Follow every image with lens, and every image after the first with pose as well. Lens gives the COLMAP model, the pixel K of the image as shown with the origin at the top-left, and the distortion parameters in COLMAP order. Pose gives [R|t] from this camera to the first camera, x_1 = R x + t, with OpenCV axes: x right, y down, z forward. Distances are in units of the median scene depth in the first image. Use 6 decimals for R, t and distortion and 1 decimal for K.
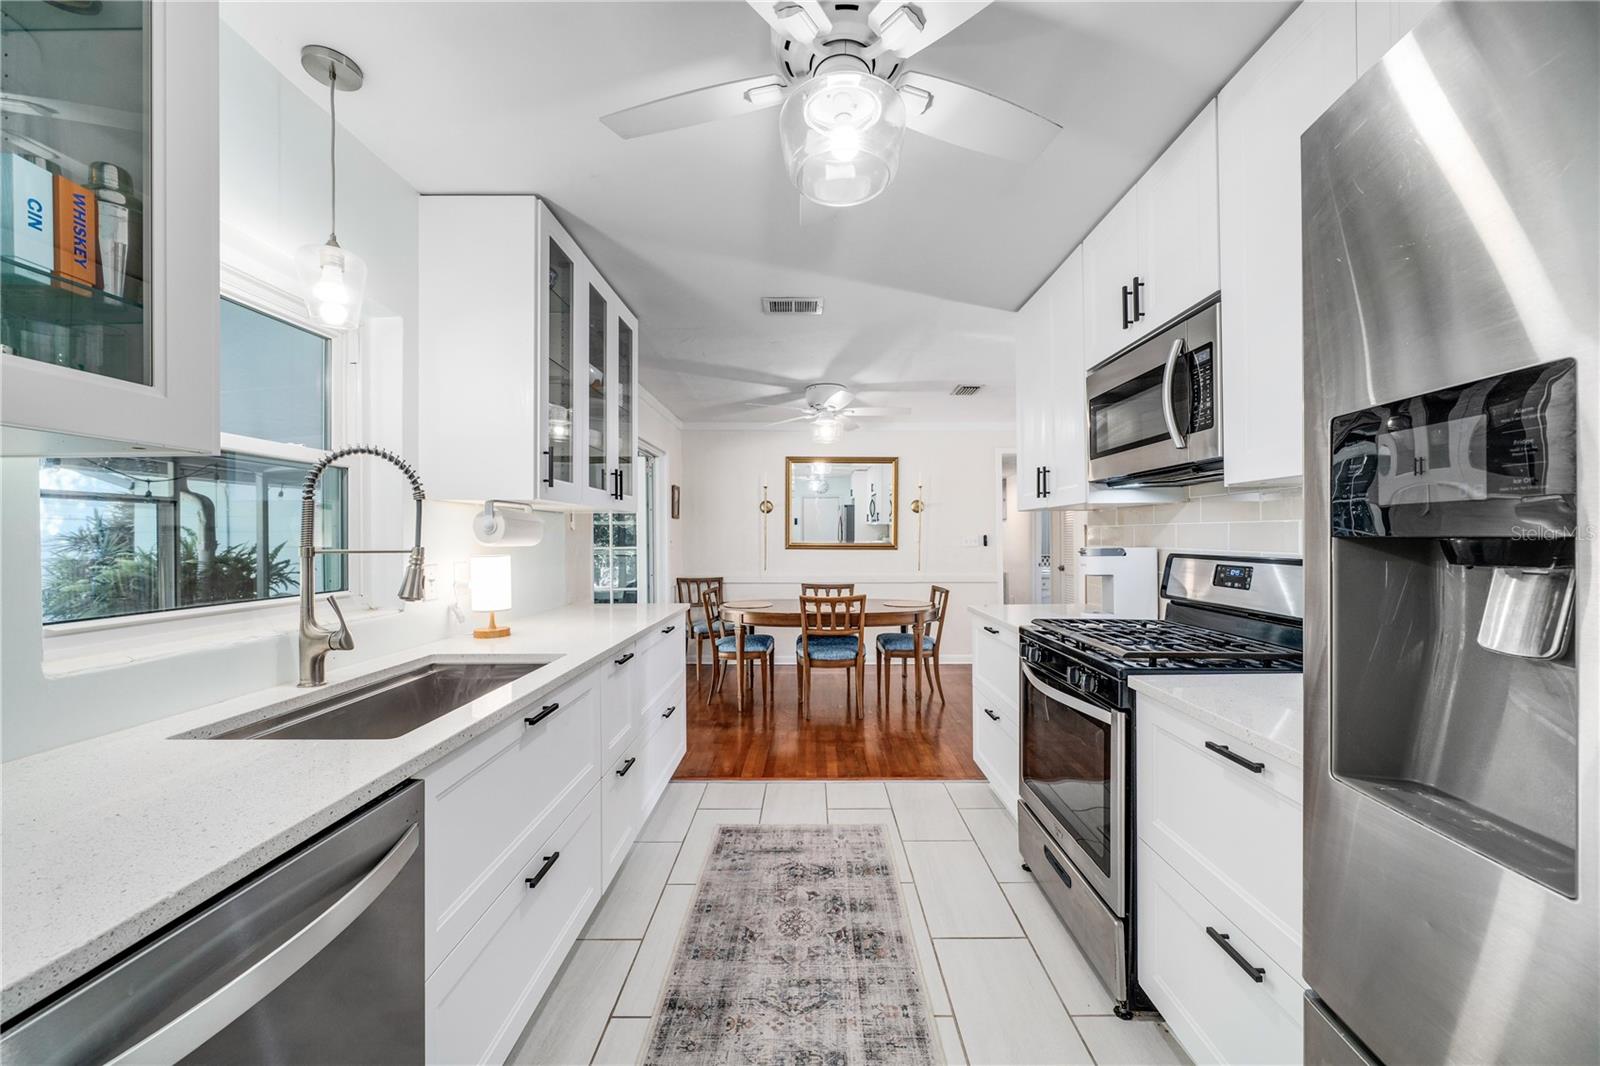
lens RADIAL K [[604.5, 0, 805.1], [0, 604.5, 534.9], [0, 0, 1]] dist [-0.006757, -0.001219]
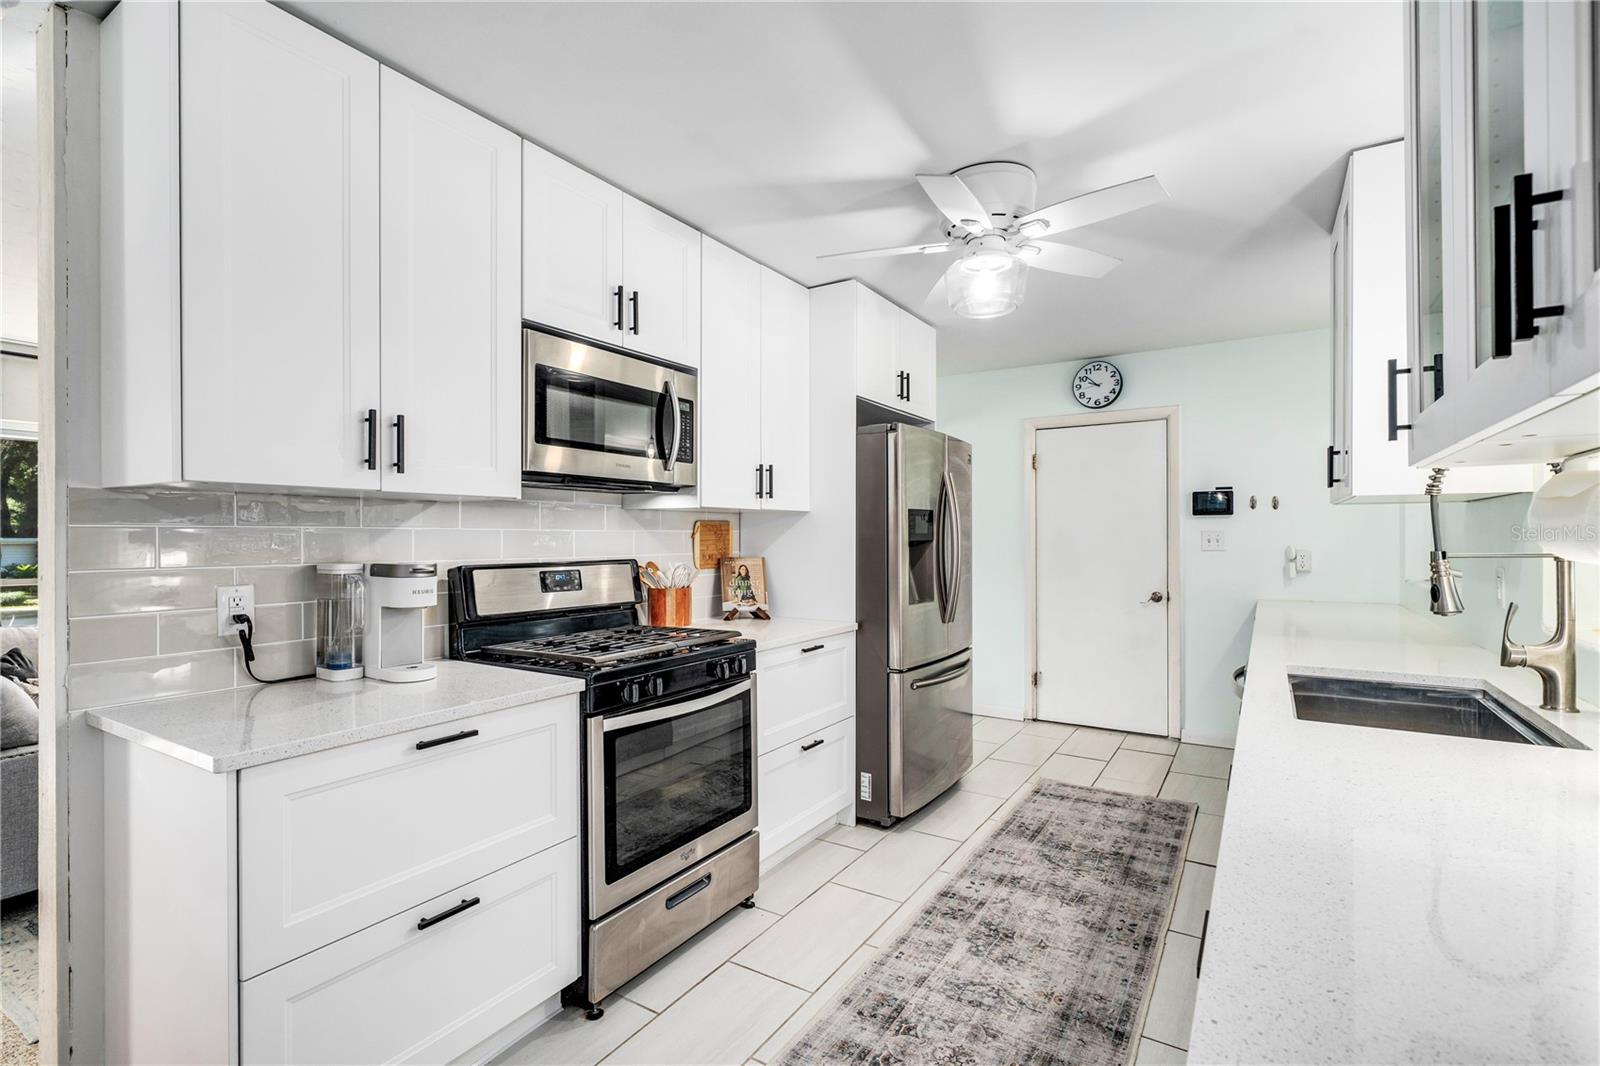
lens RADIAL K [[745.3, 0, 798.6], [0, 745.3, 535.9], [0, 0, 1]] dist [0.004655, -0.000843]
pose [[-0.851614, 0.006921, 0.524124, -0.291981], [0.004604, 0.999973, -0.005724, -0.000762], [-0.524150, -0.002462, -0.851623, 1.603877]]
